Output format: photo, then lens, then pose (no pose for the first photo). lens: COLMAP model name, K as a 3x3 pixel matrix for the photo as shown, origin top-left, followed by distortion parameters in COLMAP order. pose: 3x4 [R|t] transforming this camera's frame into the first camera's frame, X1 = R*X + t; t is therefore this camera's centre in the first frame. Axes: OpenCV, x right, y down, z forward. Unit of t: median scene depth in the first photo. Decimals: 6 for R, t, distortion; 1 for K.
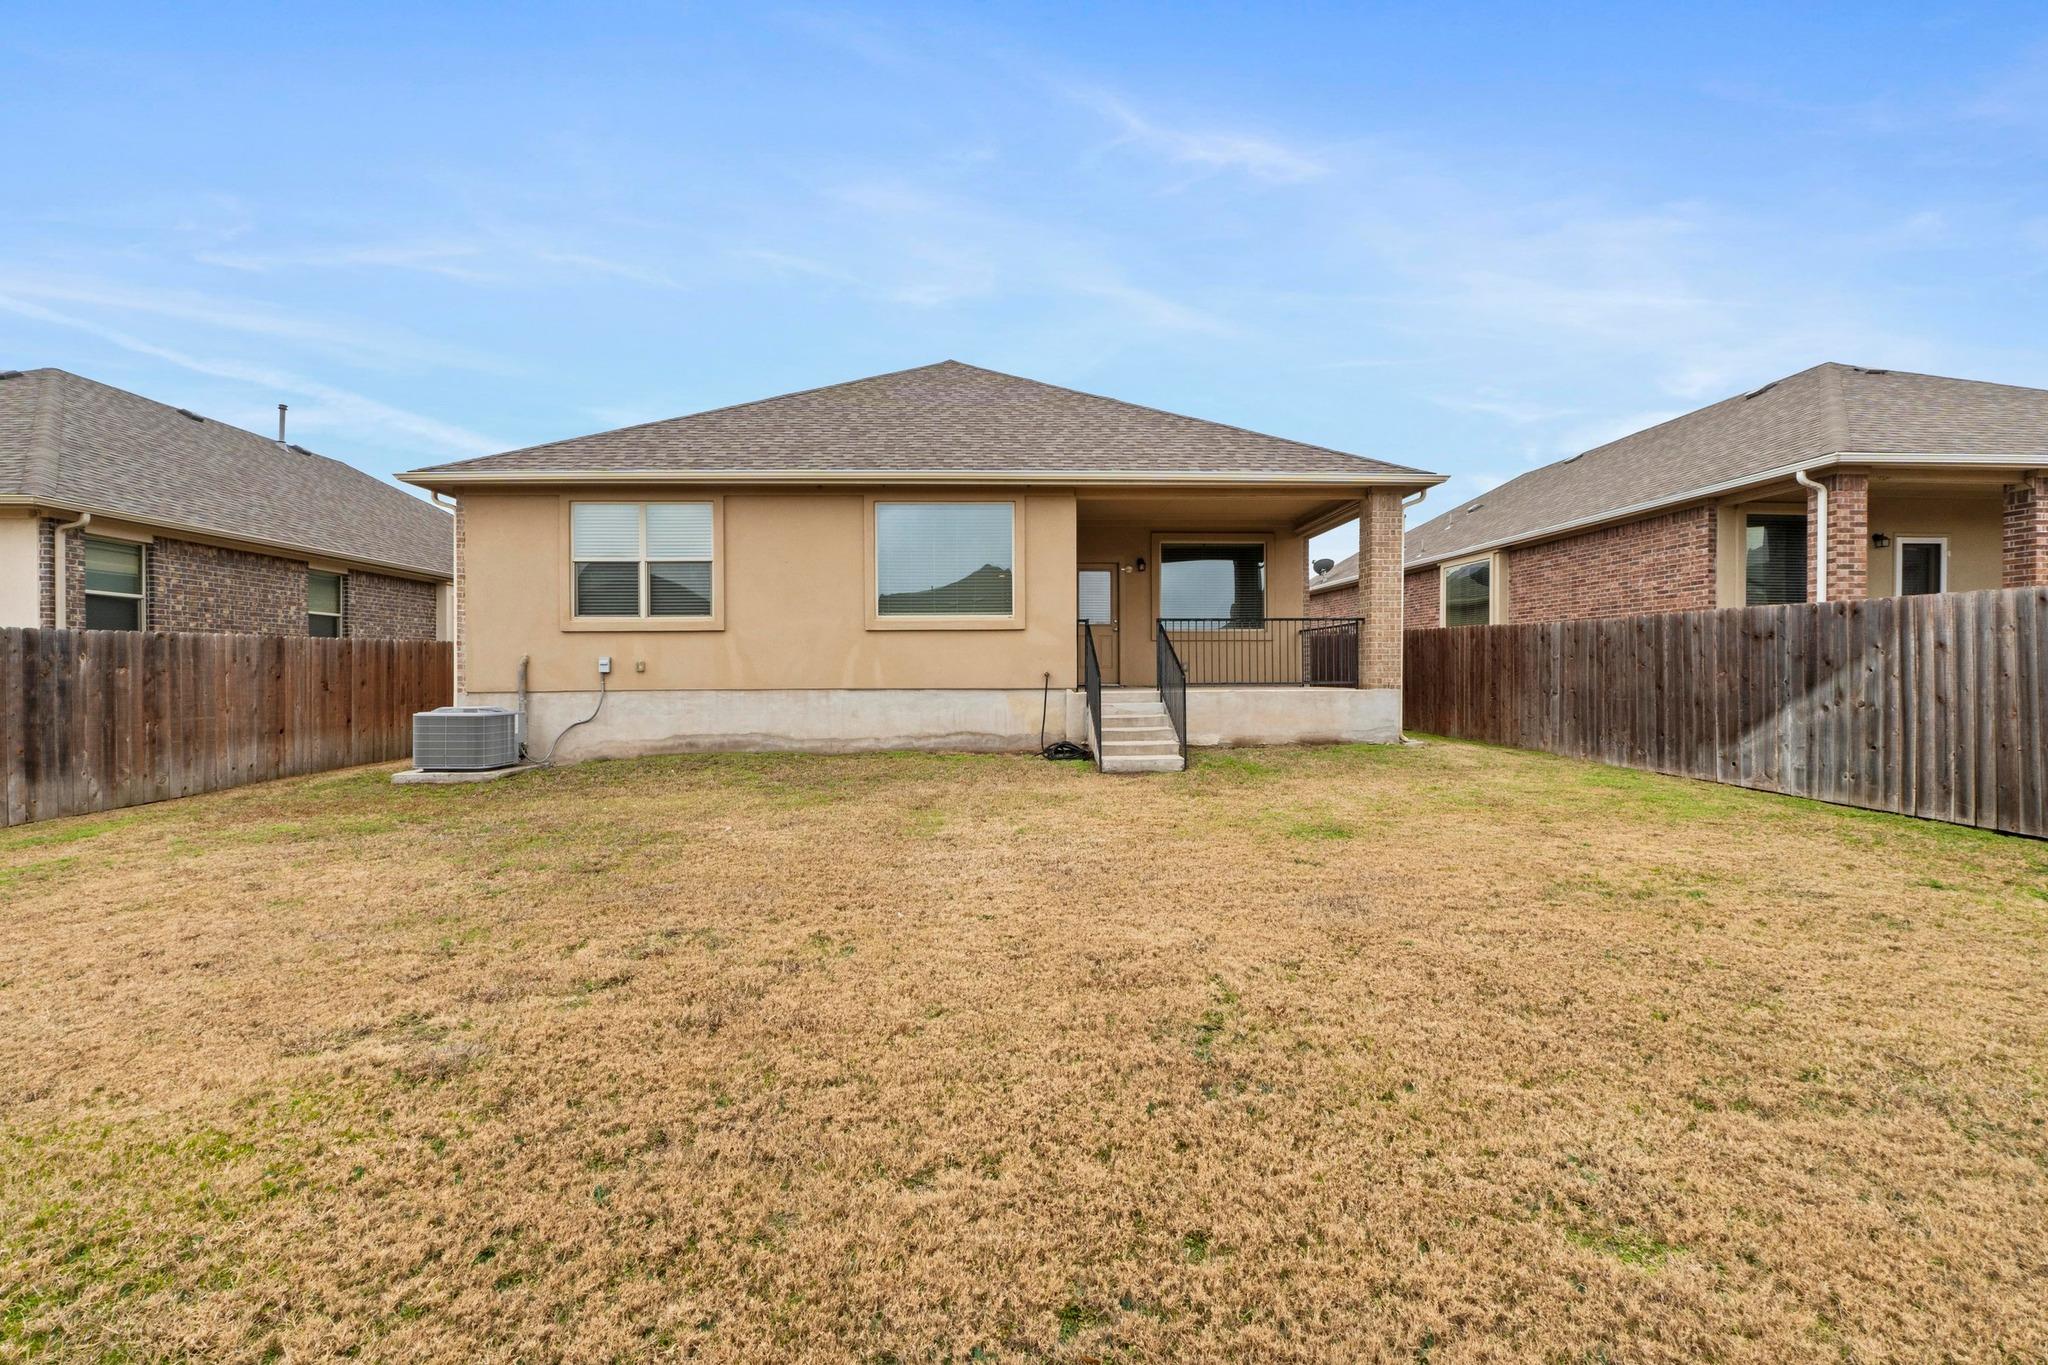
lens RADIAL K [[869.9, 0, 1025.0], [0, 869.9, 679.4], [0, 0, 1]] dist [-0.002529, 0.000138]
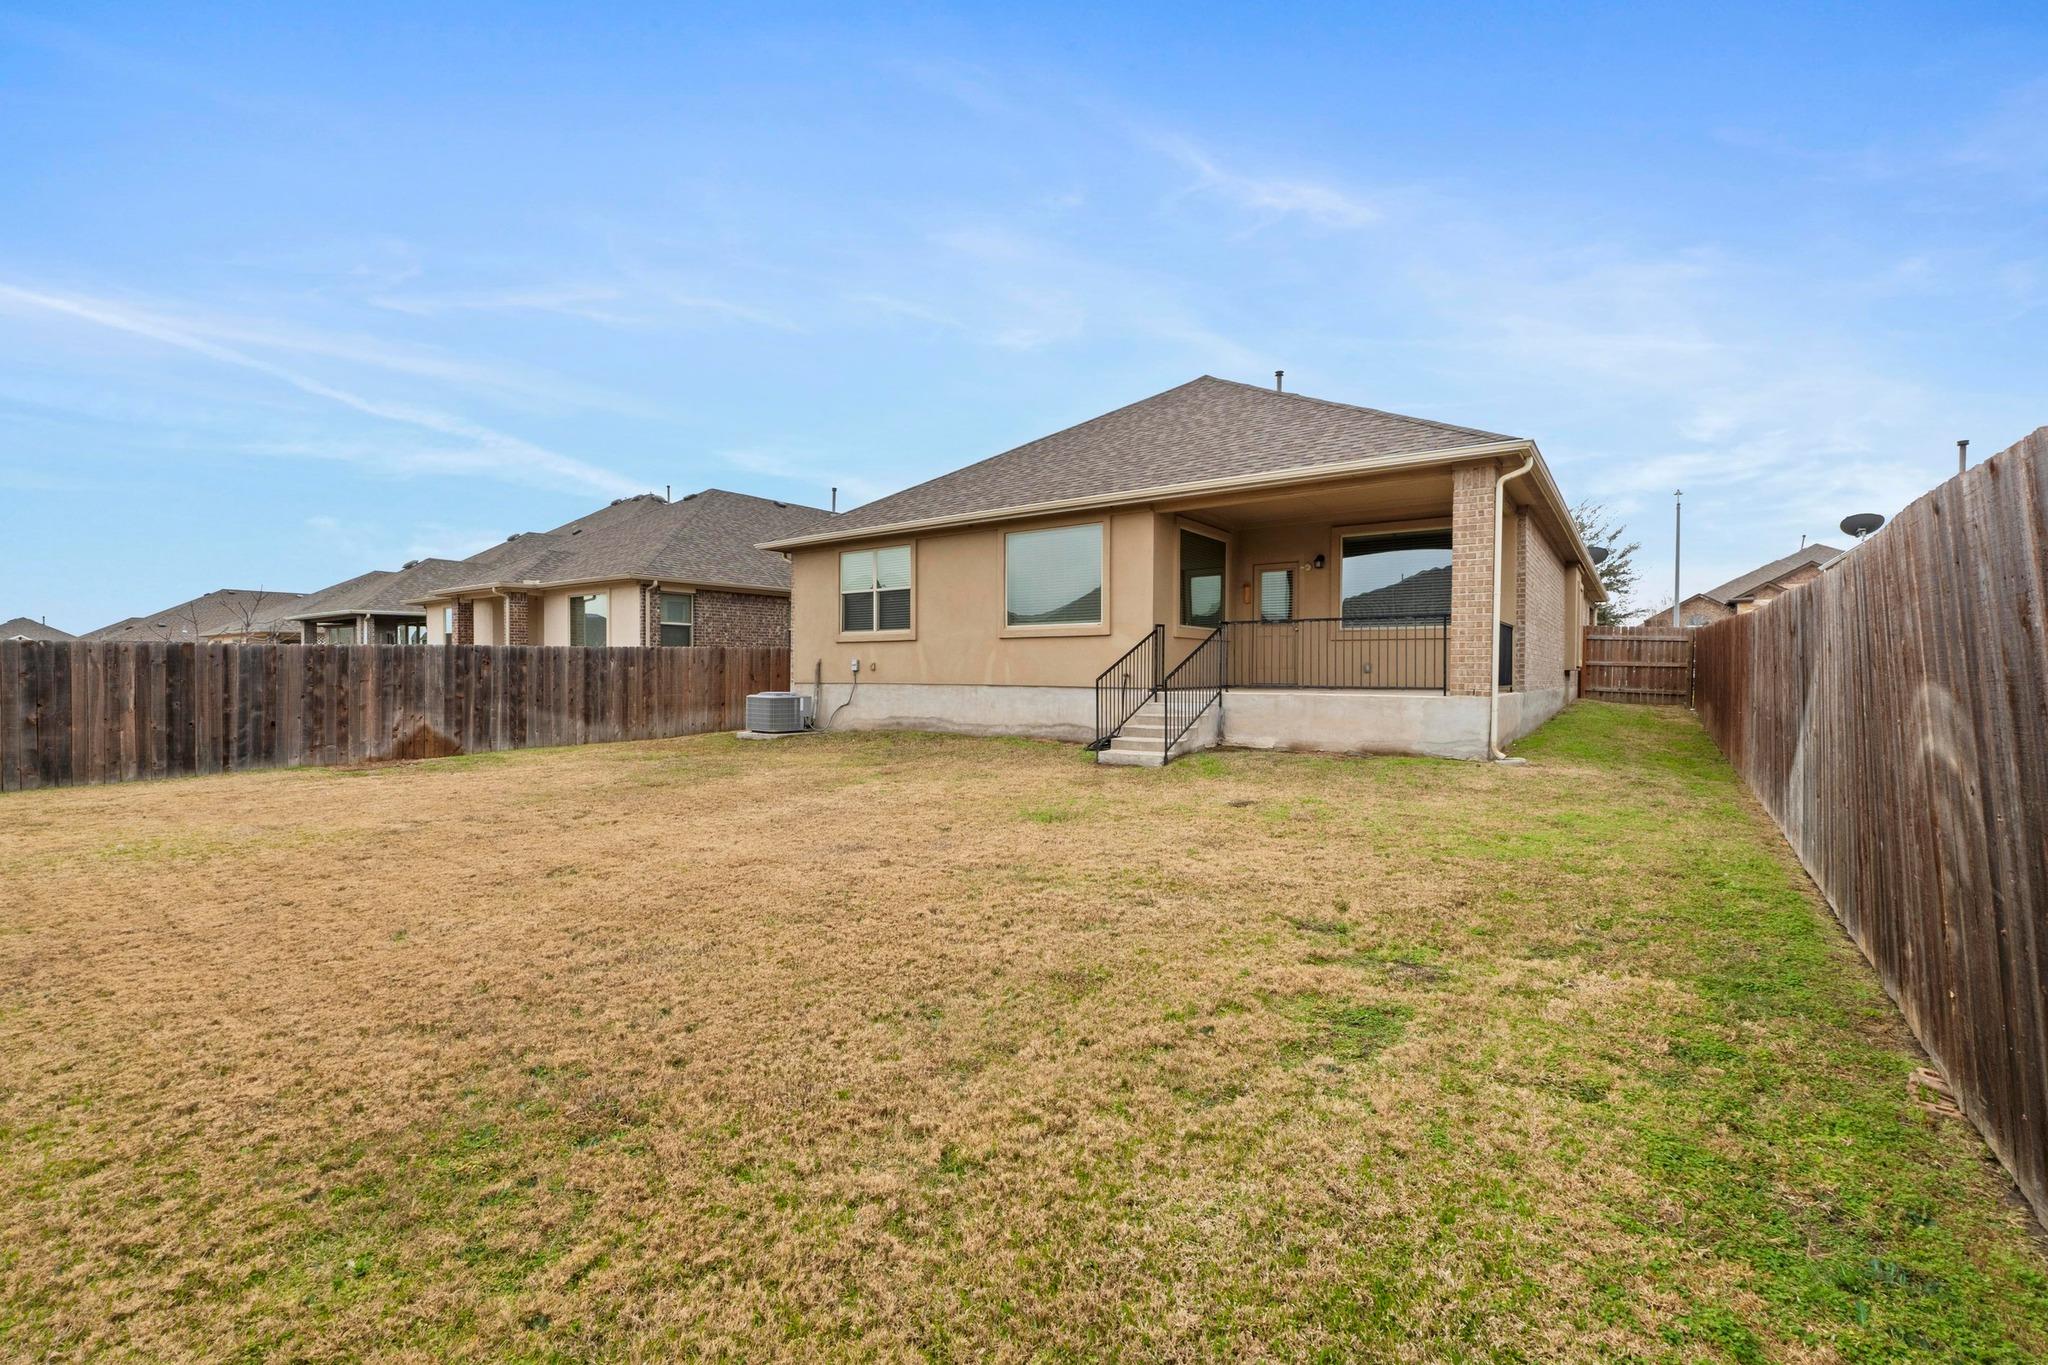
lens RADIAL K [[869.9, 0, 1025.0], [0, 869.9, 679.4], [0, 0, 1]] dist [-0.002529, 0.000138]
pose [[0.780510, 0.014072, -0.624985, 0.622990], [-0.009923, 0.999900, 0.010121, -0.010243], [0.625064, -0.001698, 0.780572, 0.056395]]
